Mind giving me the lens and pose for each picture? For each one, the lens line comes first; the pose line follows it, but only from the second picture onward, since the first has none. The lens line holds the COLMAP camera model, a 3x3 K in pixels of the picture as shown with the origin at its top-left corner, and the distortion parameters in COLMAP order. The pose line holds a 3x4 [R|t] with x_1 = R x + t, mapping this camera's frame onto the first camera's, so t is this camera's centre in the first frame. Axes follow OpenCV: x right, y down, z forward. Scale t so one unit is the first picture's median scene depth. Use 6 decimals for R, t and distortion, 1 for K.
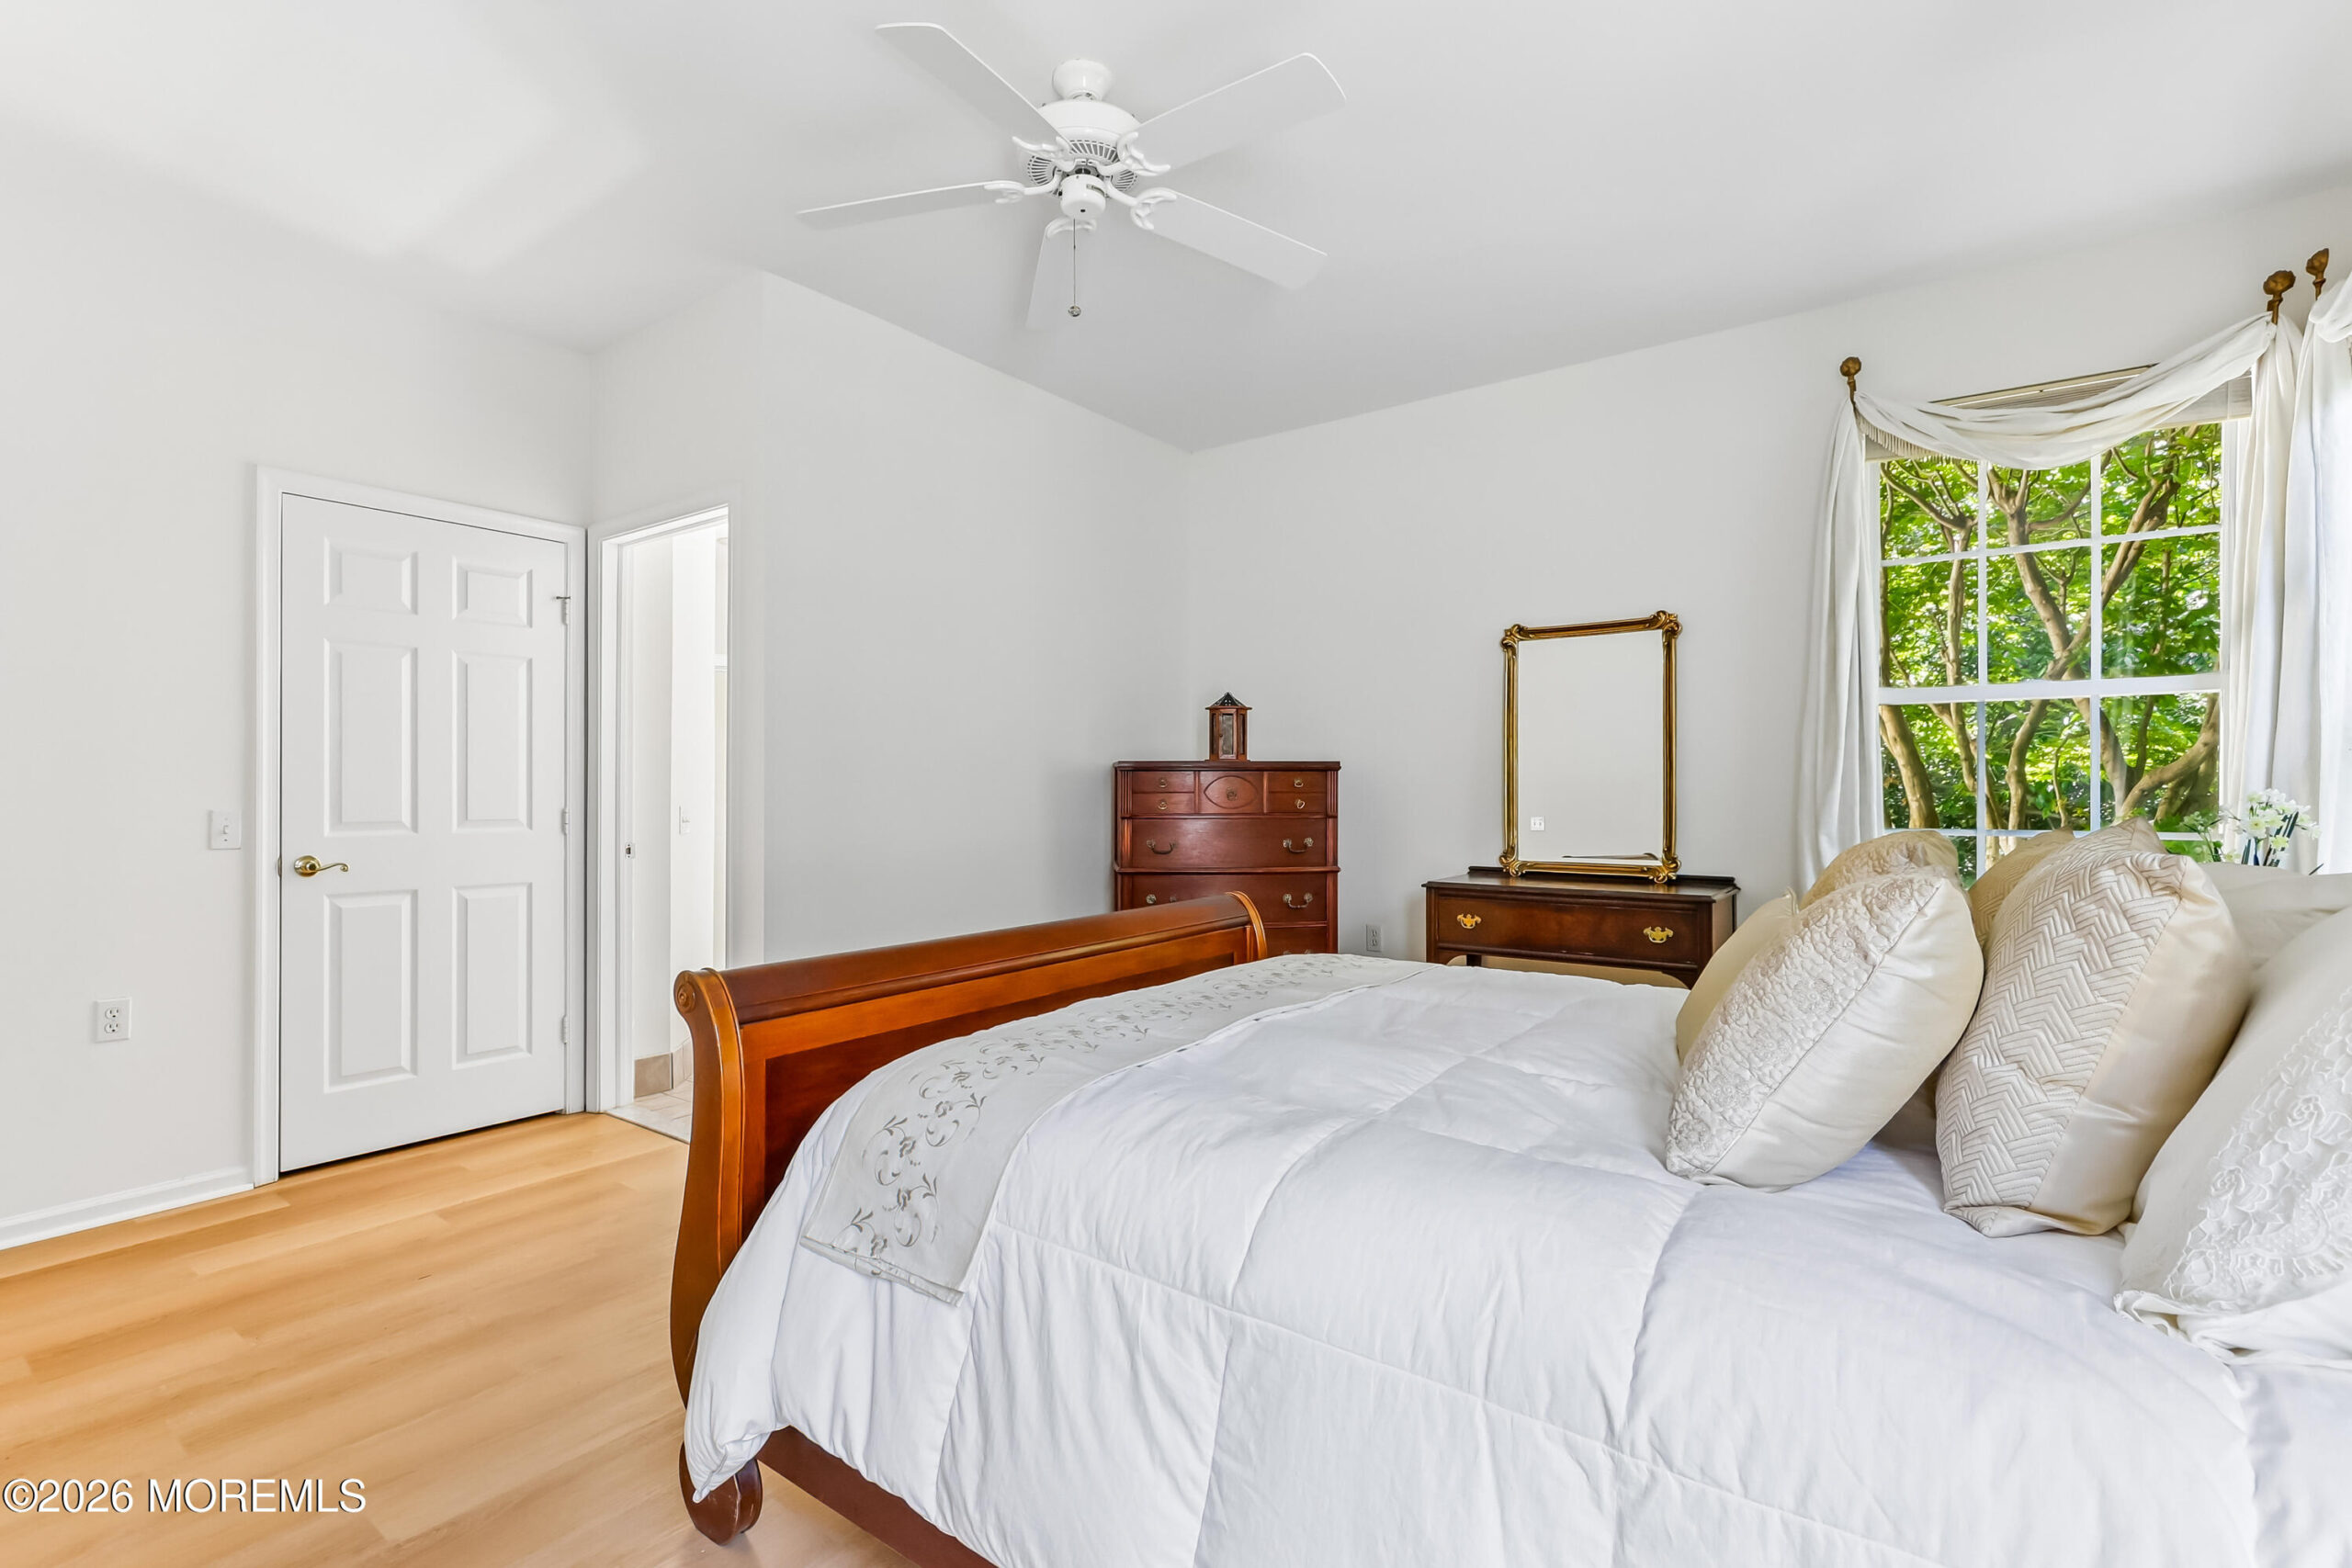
lens RADIAL K [[1082.6, 0, 1159.1], [0, 1082.6, 788.1], [0, 0, 1]] dist [0.003528, 0.000111]
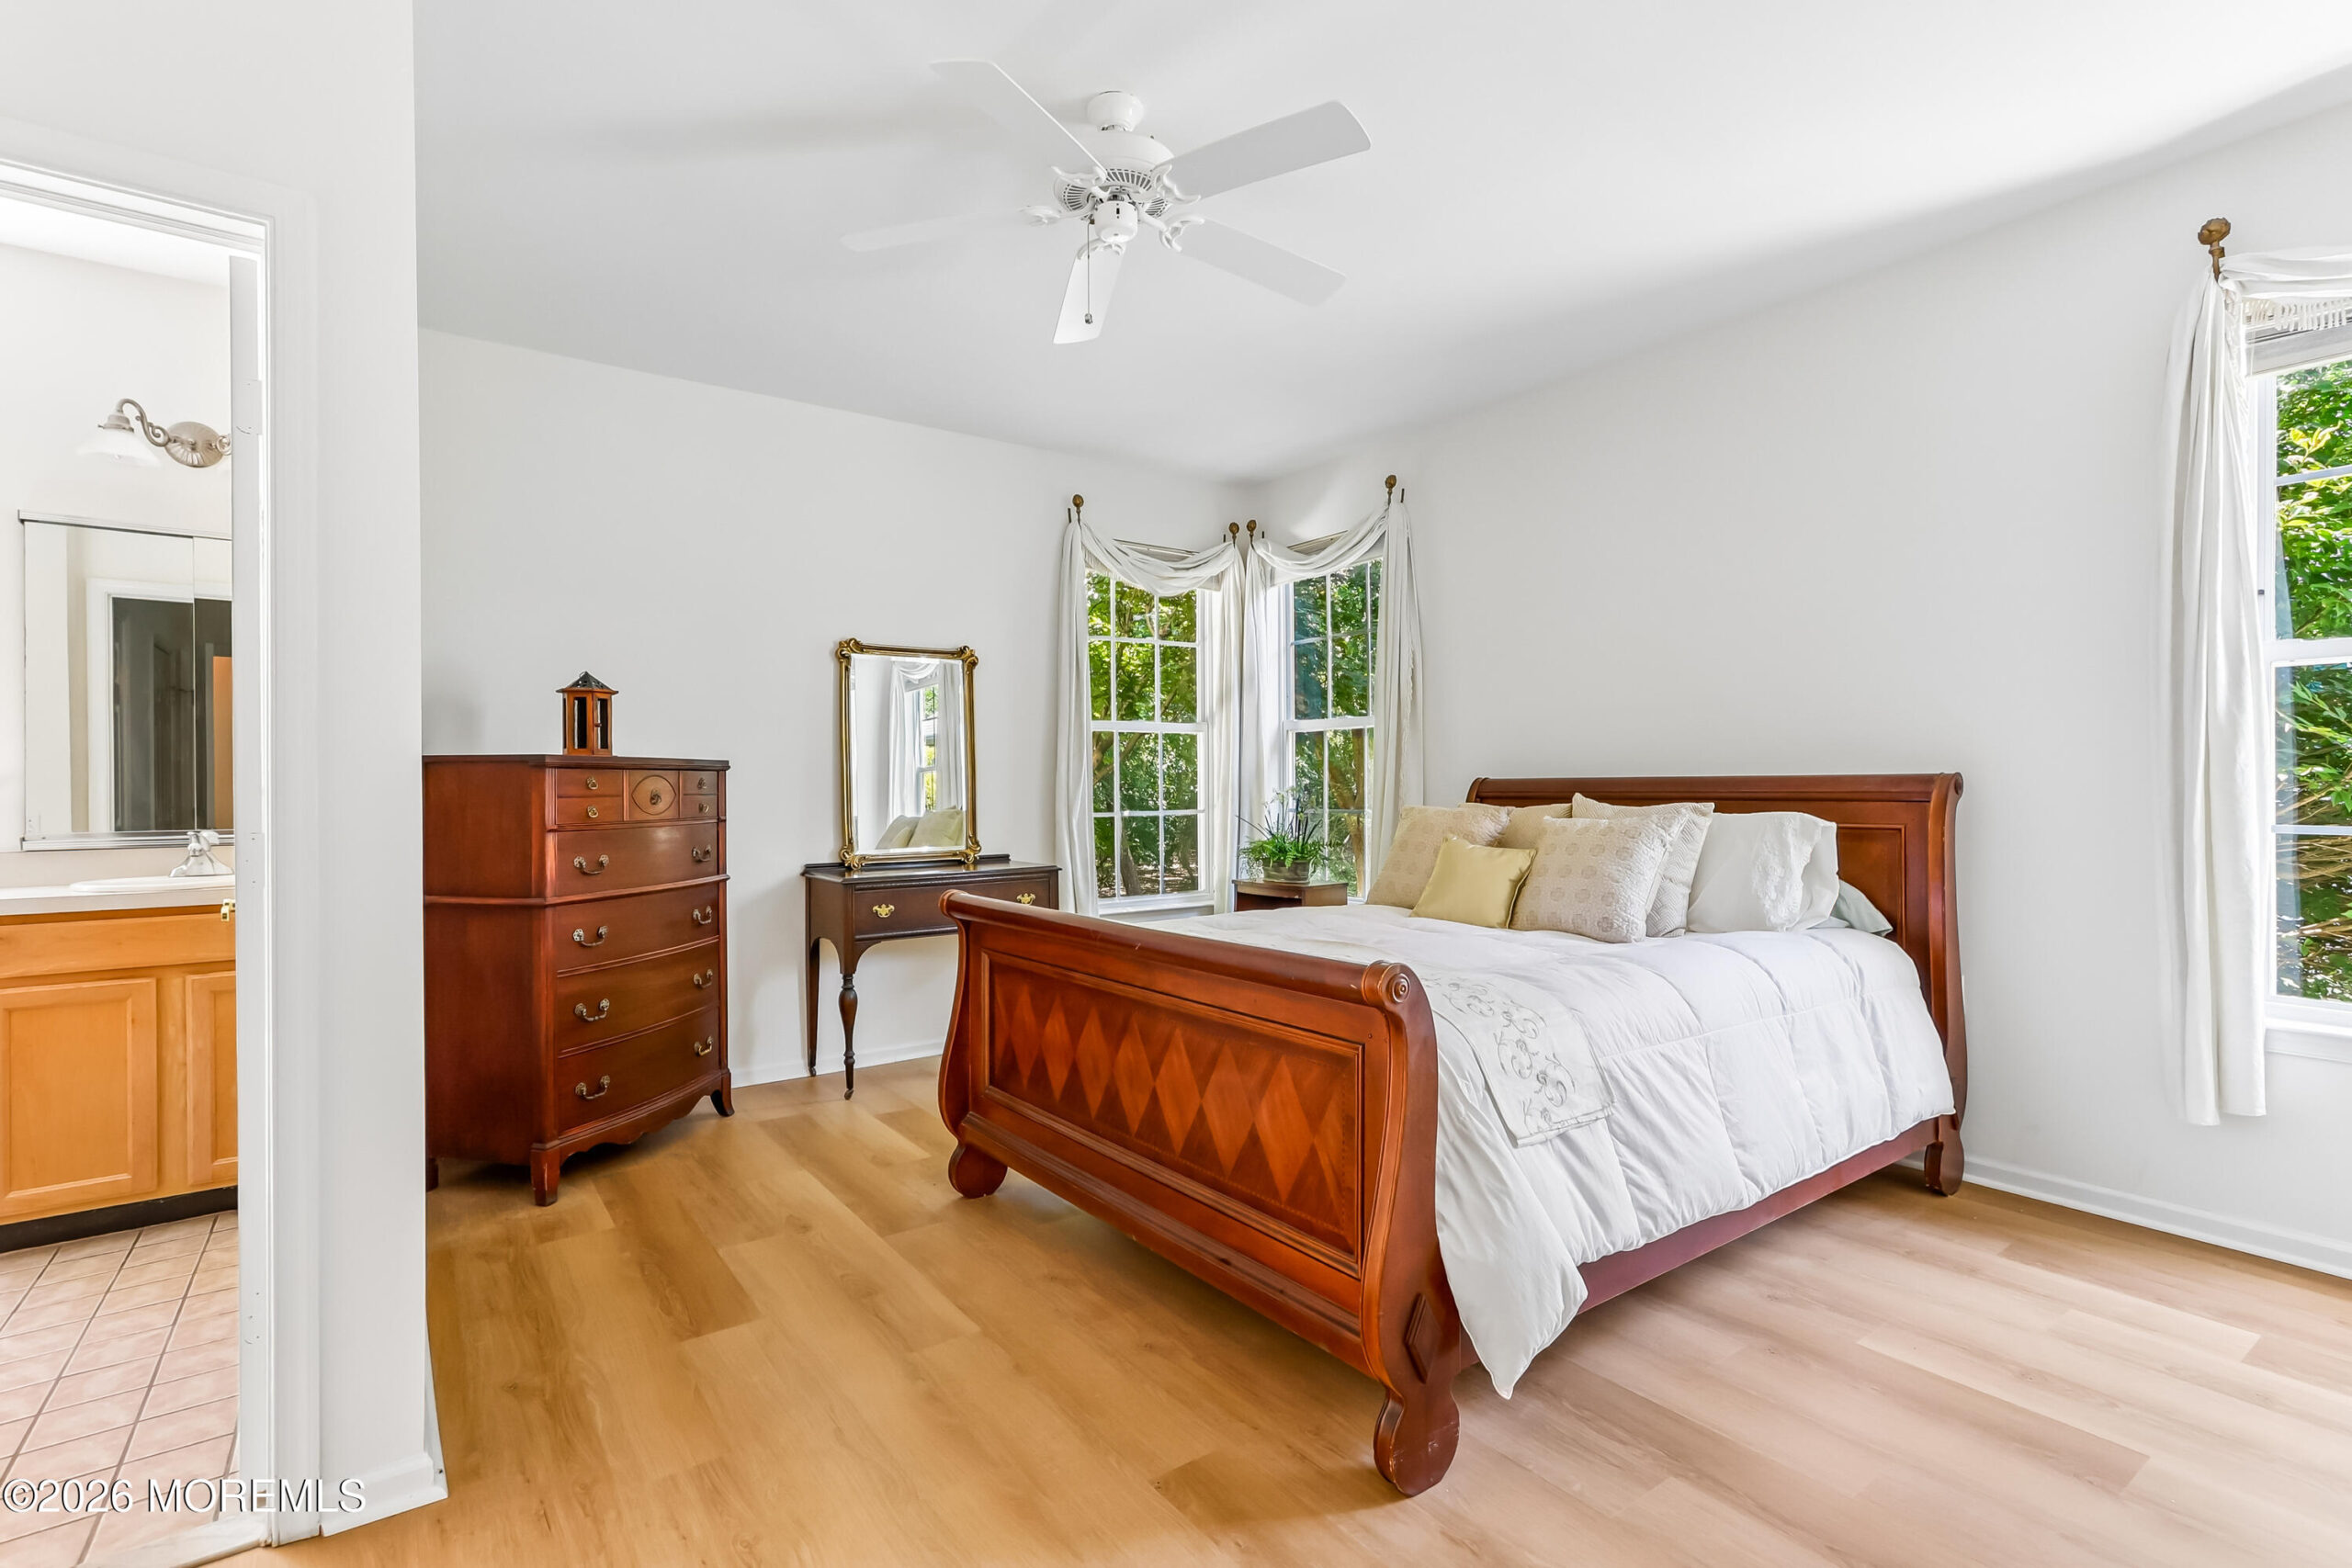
lens RADIAL K [[1082.6, 0, 1162.3], [0, 1082.6, 785.9], [0, 0, 1]] dist [0.003528, 0.000111]
pose [[0.297980, -0.003881, 0.954564, -0.623410], [0.009549, 0.999954, 0.001084, -0.000780], [-0.954524, 0.008792, 0.298003, 0.383695]]
